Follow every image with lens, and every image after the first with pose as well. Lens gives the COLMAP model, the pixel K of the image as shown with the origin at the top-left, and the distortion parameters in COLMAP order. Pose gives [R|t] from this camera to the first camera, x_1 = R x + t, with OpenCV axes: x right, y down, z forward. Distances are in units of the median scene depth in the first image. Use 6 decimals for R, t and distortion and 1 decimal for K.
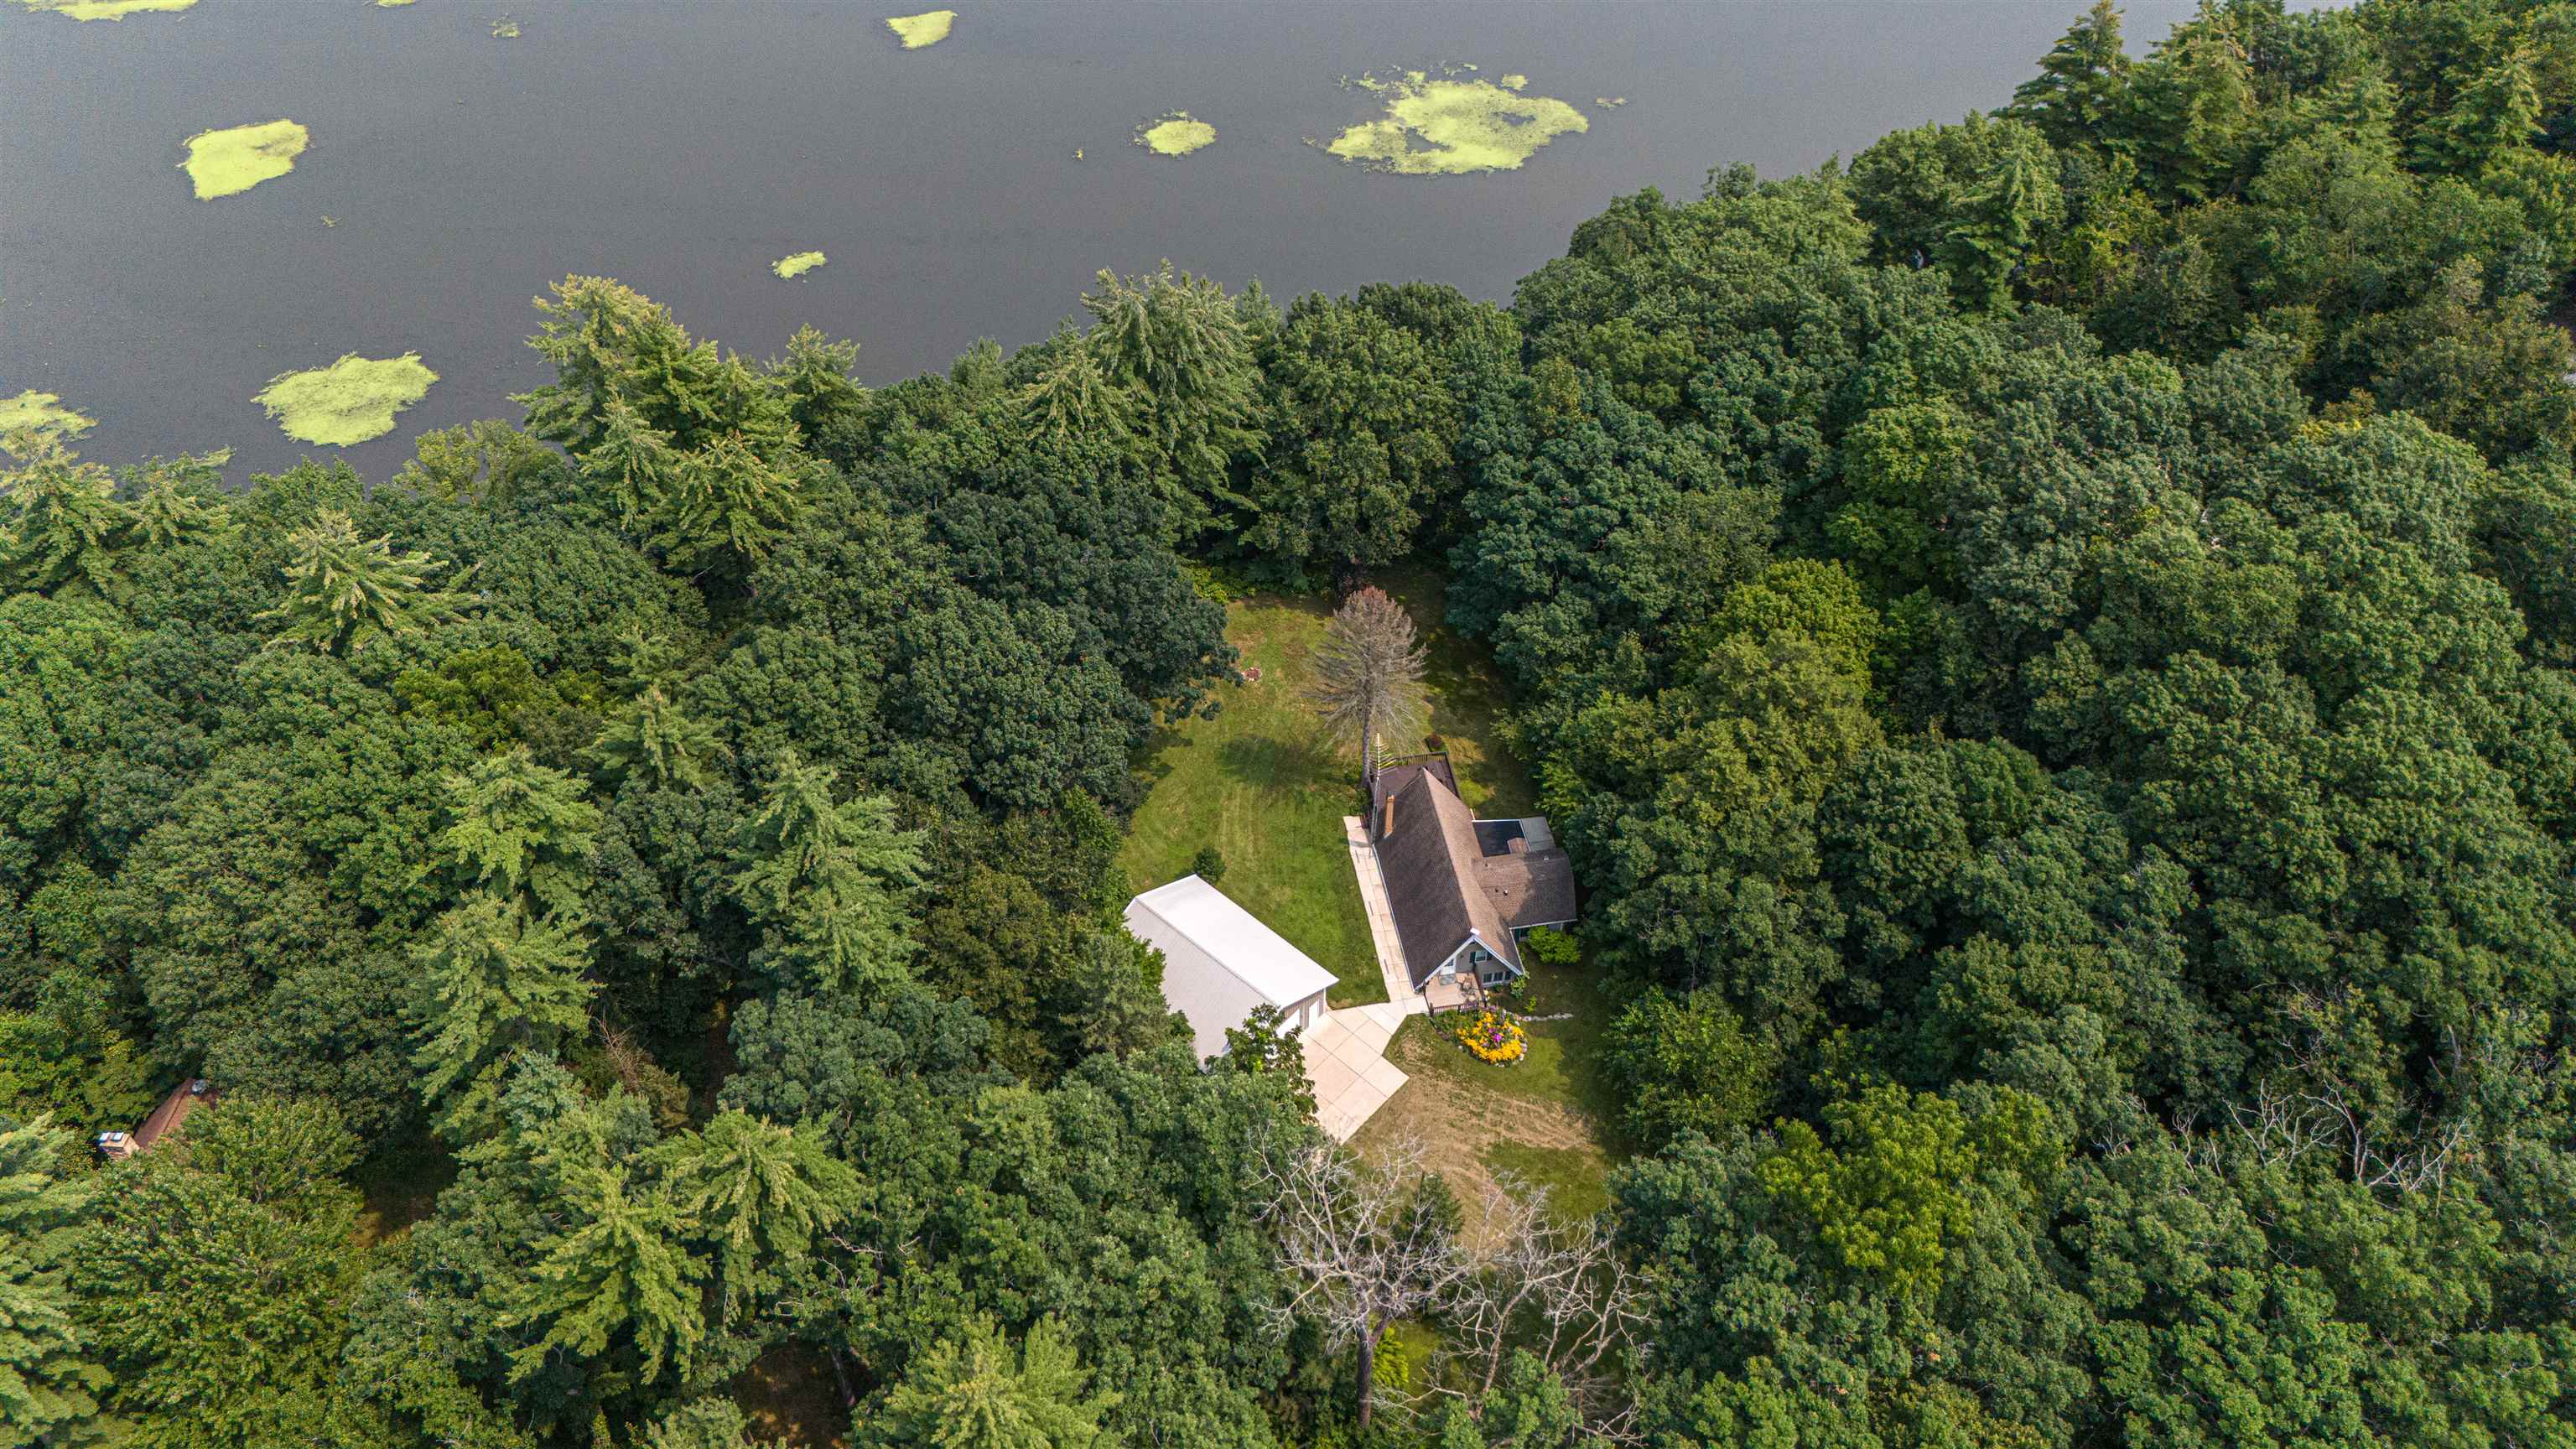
lens RADIAL K [[1890.1, 0, 1262.4], [0, 1890.1, 729.6], [0, 0, 1]] dist [0.077150, -0.075617]
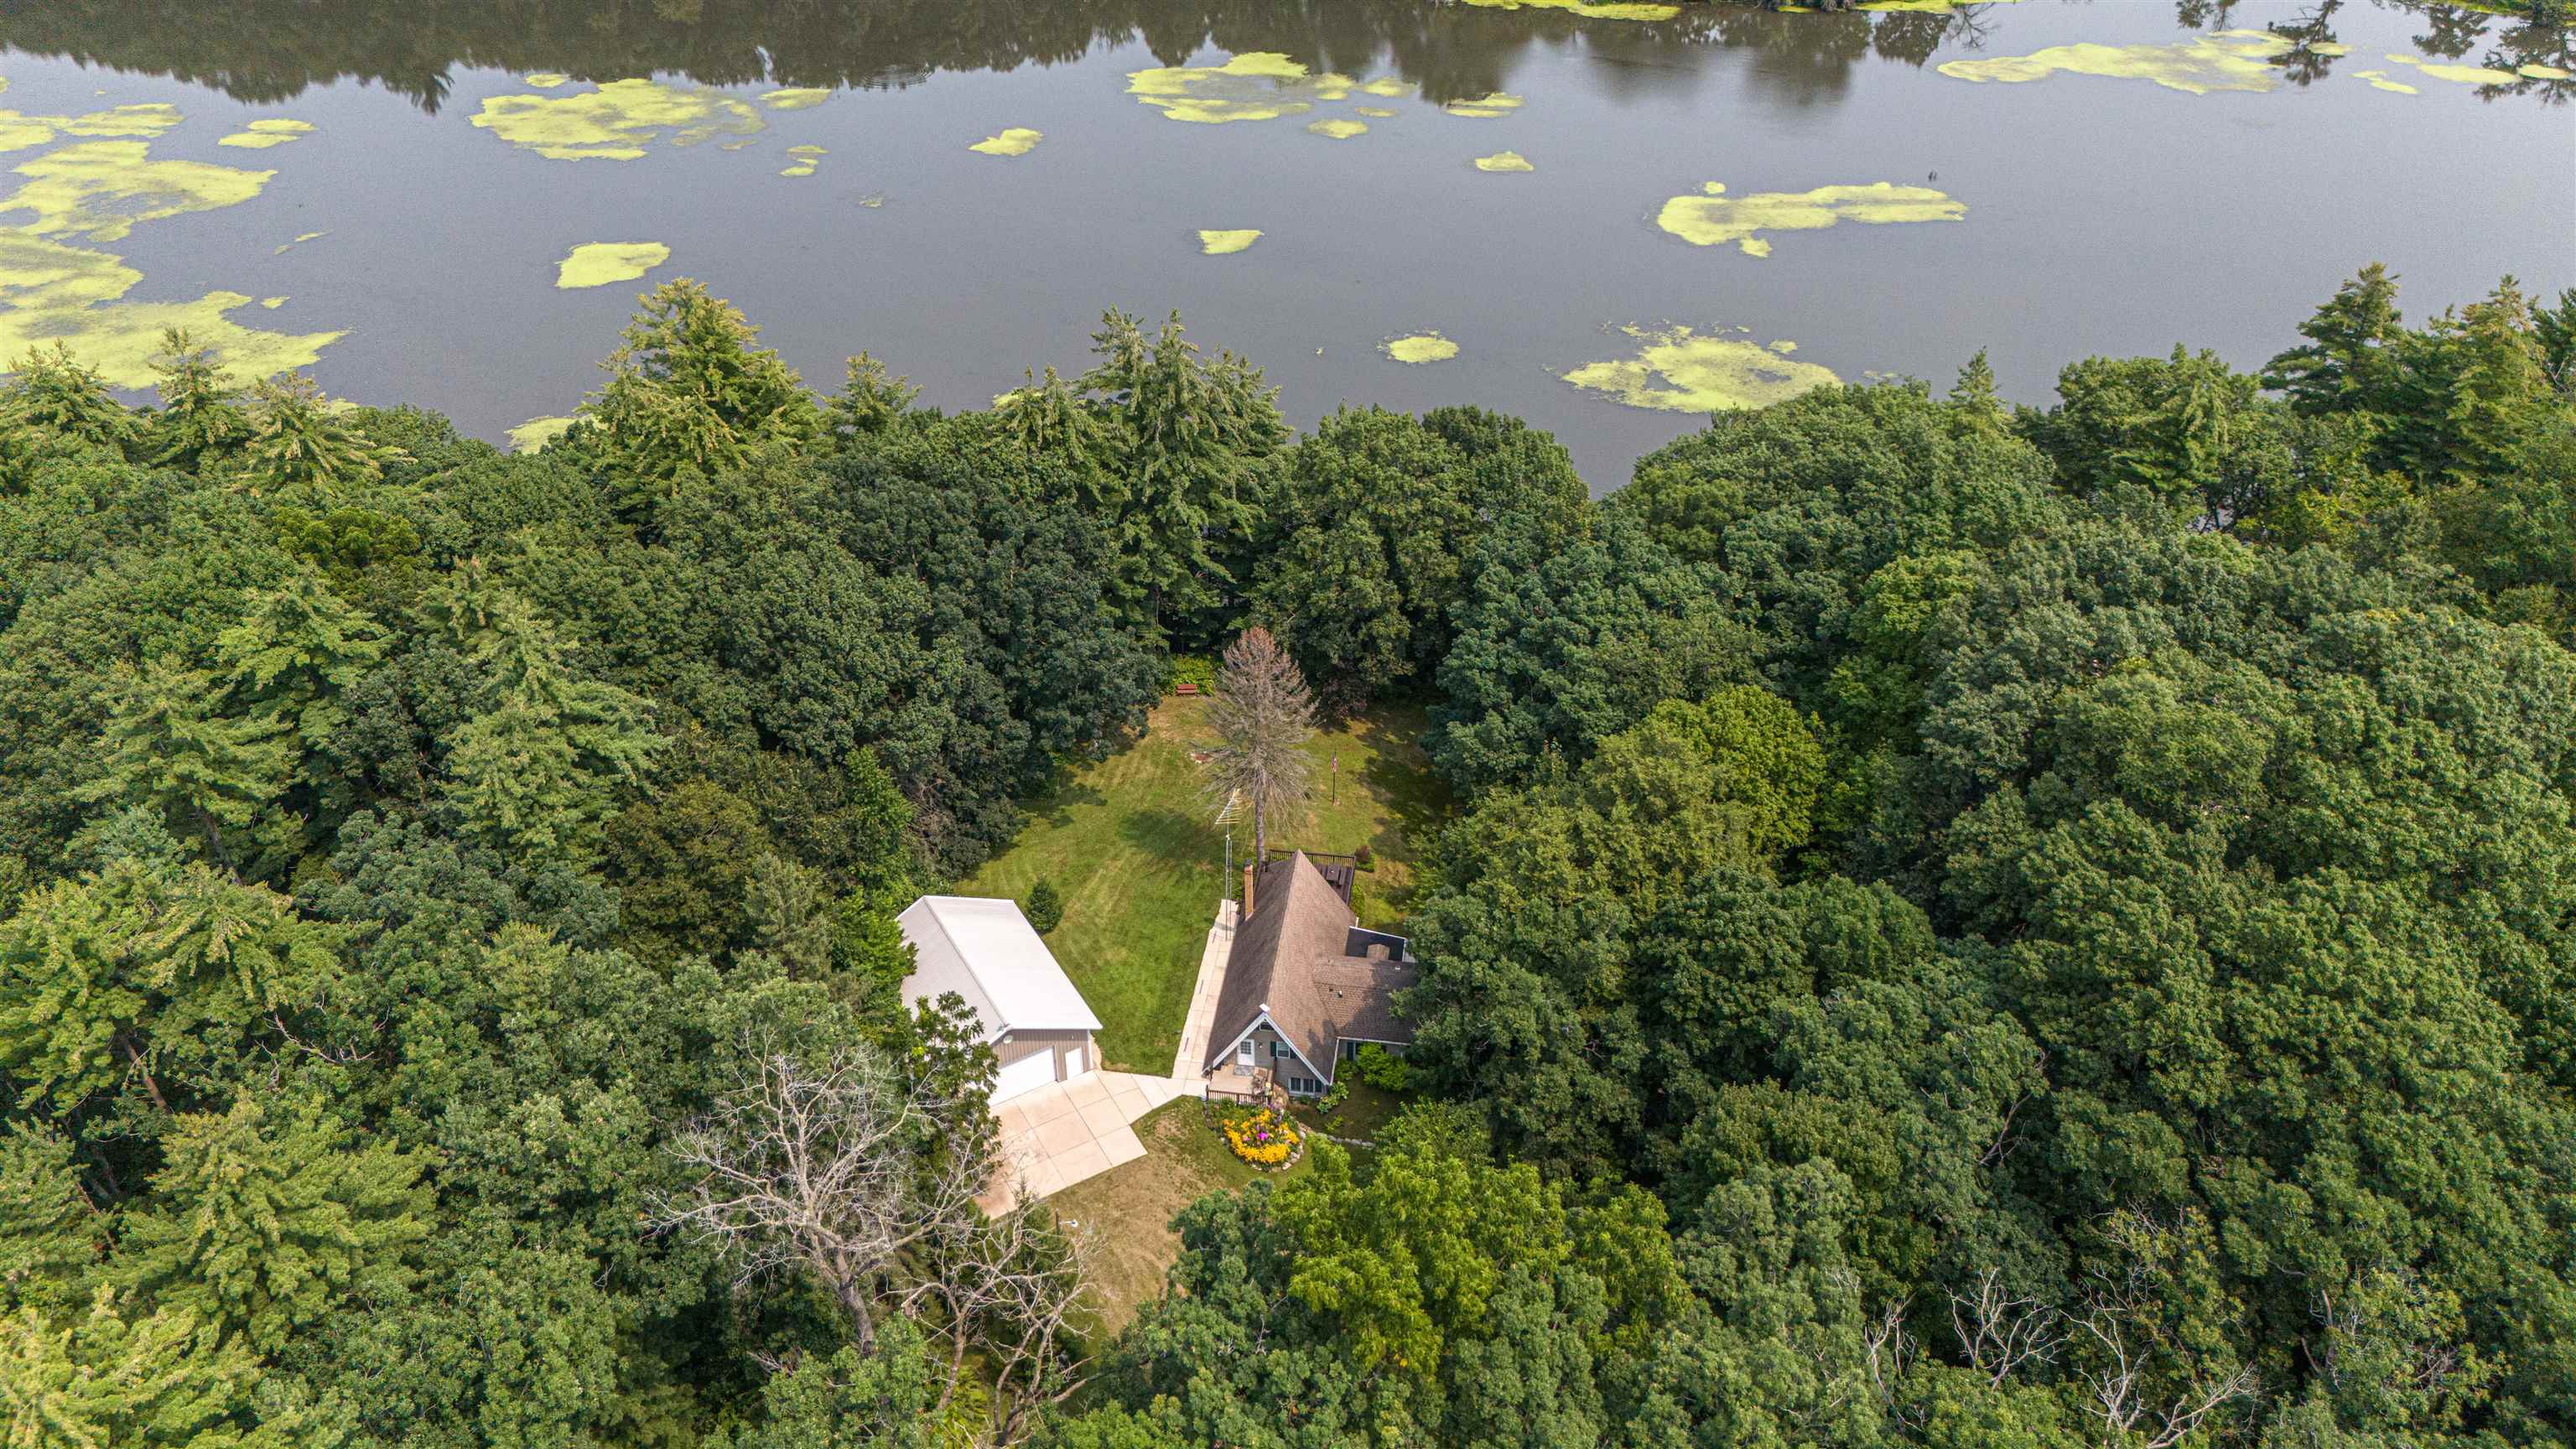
lens RADIAL K [[1890.1, 0, 1262.4], [0, 1890.1, 729.6], [0, 0, 1]] dist [0.077150, -0.075617]
pose [[0.952303, 0.174759, -0.250156, 0.309156], [-0.220805, 0.960460, -0.169593, 0.132356], [0.210627, 0.216739, 0.953237, 0.139869]]
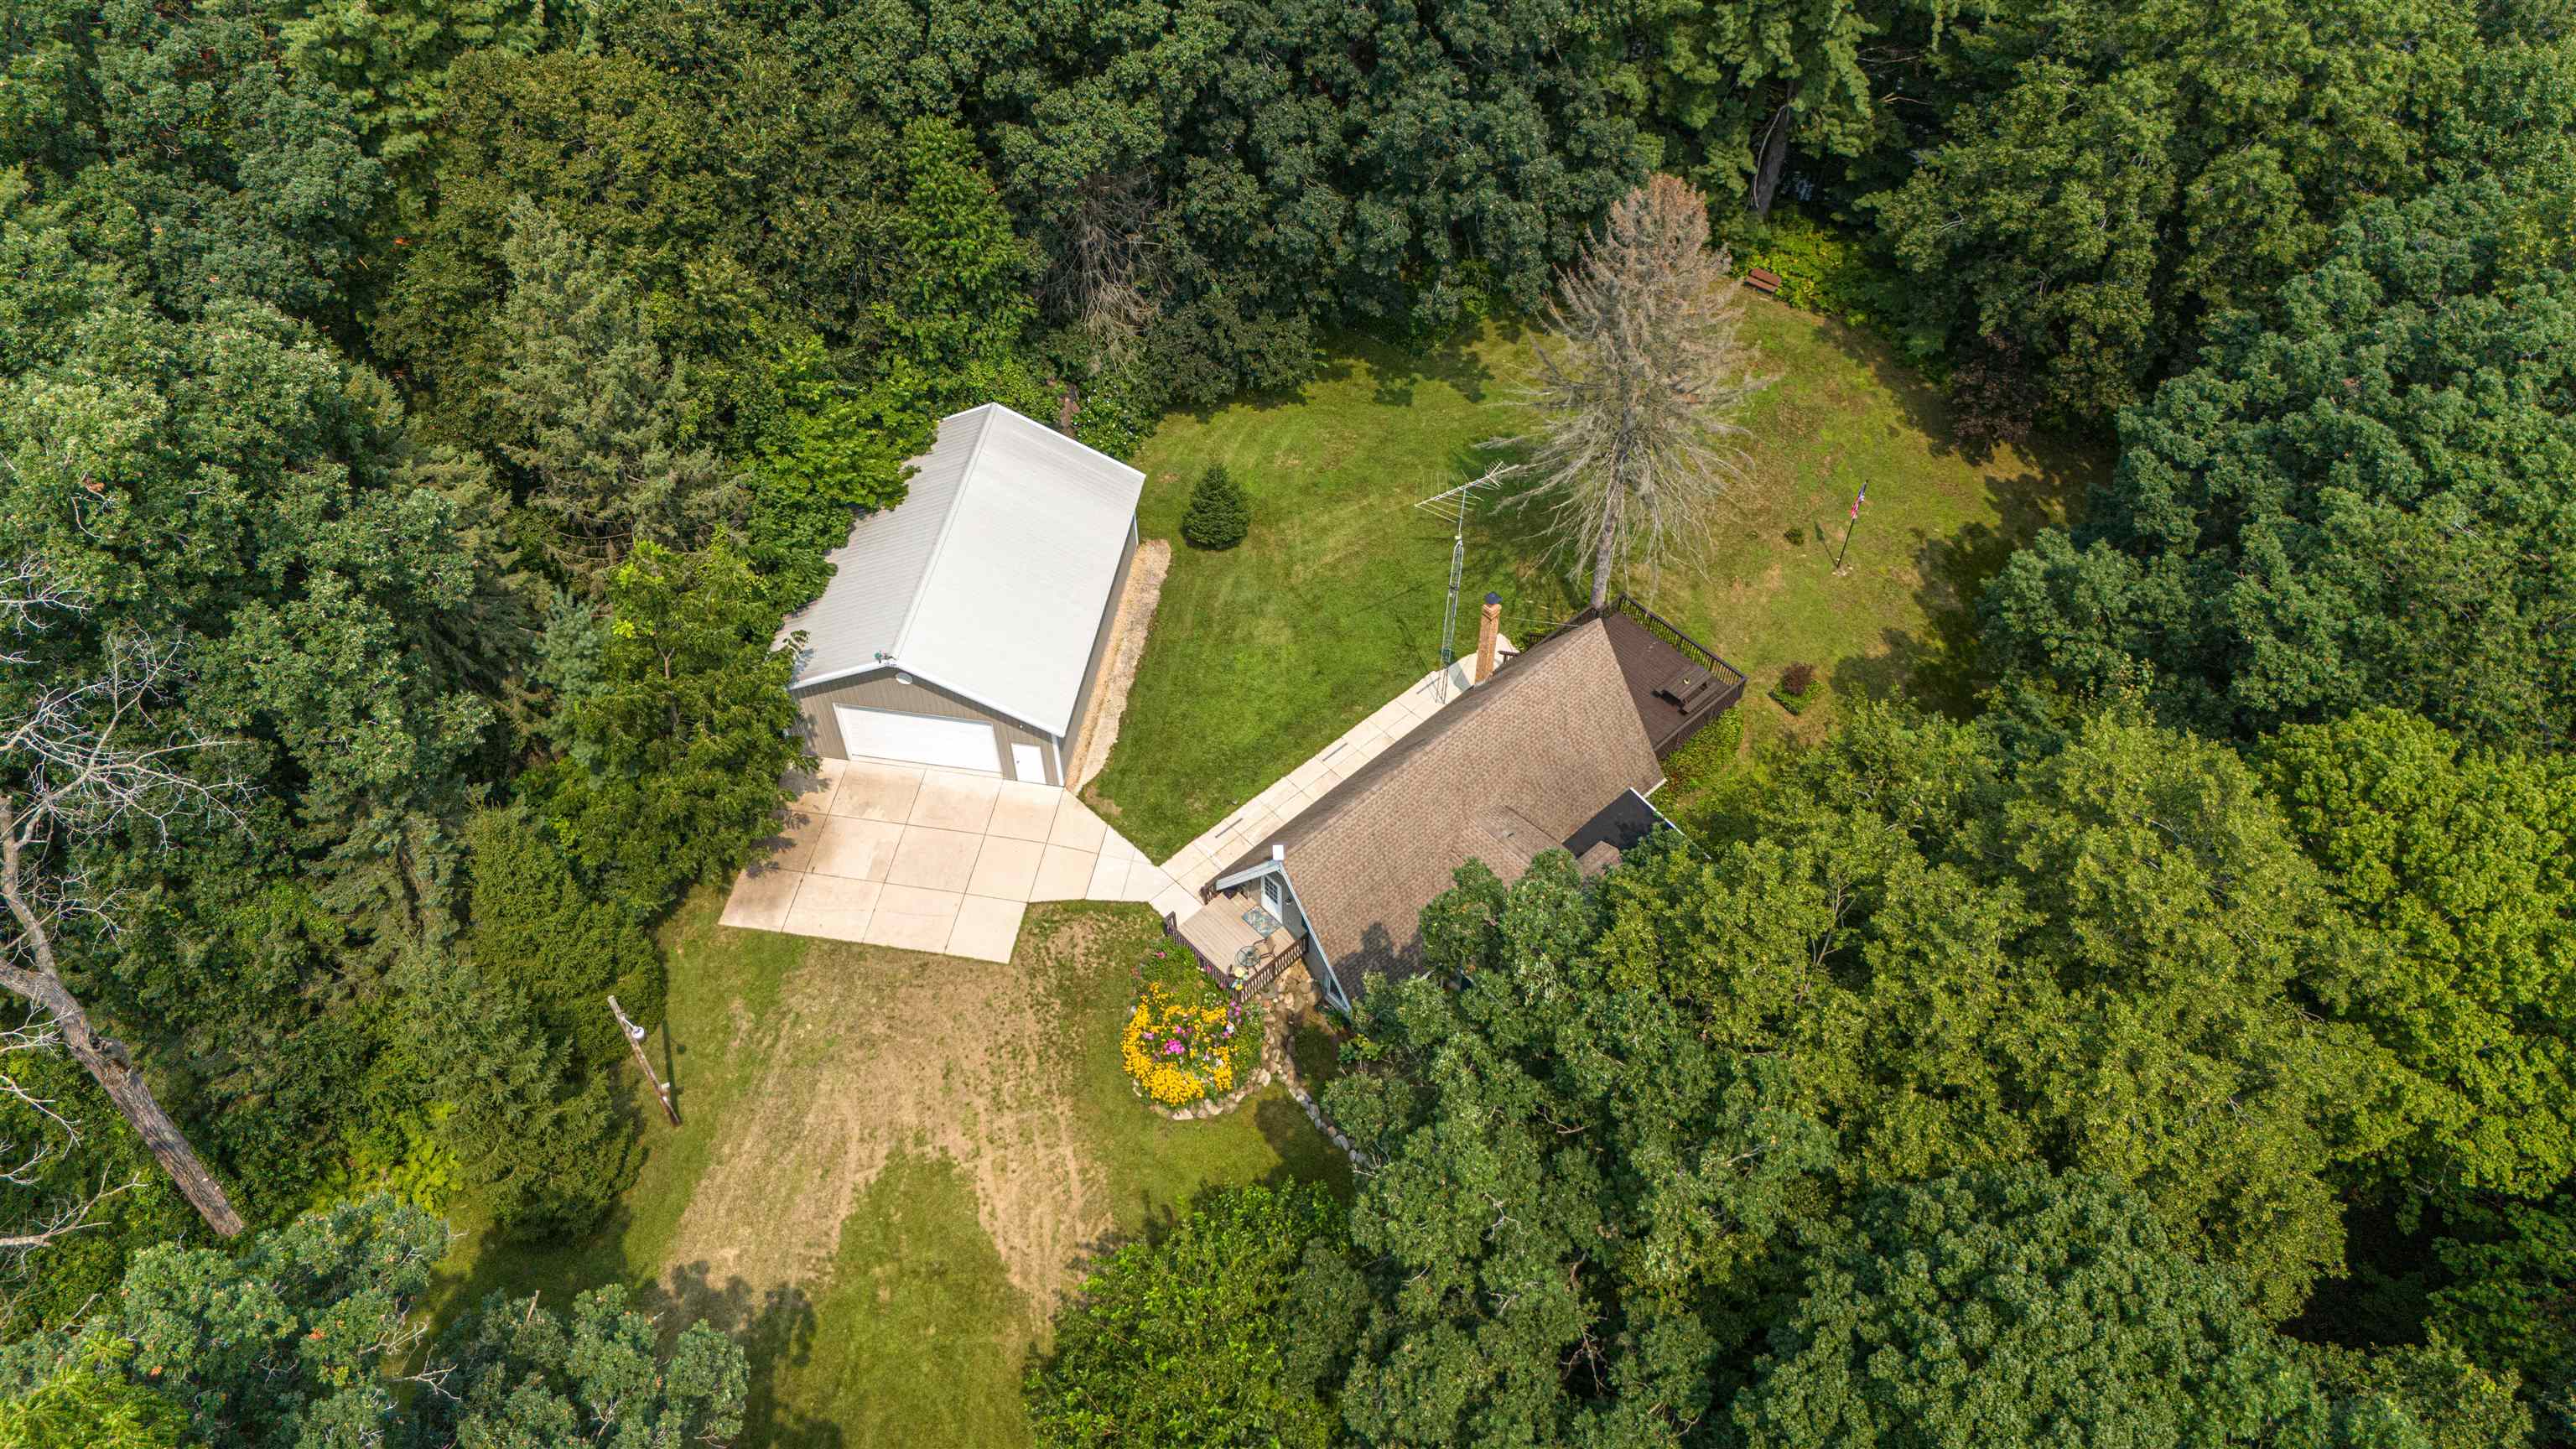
lens RADIAL K [[1890.1, 0, 1262.4], [0, 1890.1, 729.6], [0, 0, 1]] dist [0.077150, -0.075617]
pose [[0.546522, 0.642987, -0.536546, 0.344935], [-0.603996, 0.746445, 0.279301, -0.045652], [0.580089, 0.171427, 0.796310, 0.621238]]
